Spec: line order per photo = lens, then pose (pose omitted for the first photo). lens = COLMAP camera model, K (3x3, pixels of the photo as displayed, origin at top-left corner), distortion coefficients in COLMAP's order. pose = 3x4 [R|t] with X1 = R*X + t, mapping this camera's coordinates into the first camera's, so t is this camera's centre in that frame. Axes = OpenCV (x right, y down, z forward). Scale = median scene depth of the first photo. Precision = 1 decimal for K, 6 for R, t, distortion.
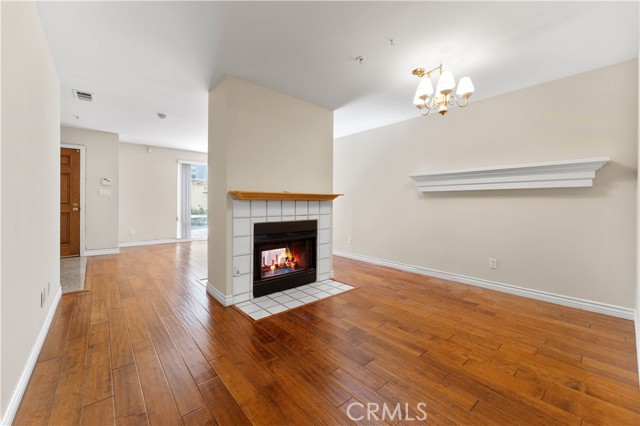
lens RADIAL K [[256.8, 0, 319.7], [0, 256.8, 206.4], [0, 0, 1]] dist [0.000273, -0.000057]
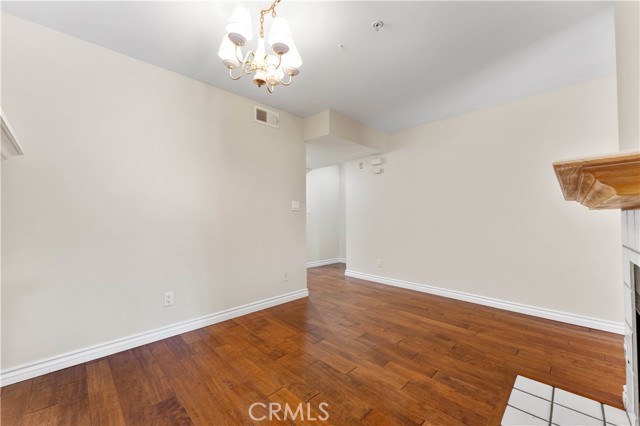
lens RADIAL K [[256.8, 0, 319.7], [0, 256.8, 206.4], [0, 0, 1]] dist [0.000273, -0.000057]
pose [[-0.997016, -0.005822, -0.076970, 0.285134], [-0.003410, 0.999500, -0.031431, -0.013839], [0.077115, -0.031074, -0.996538, 1.273323]]
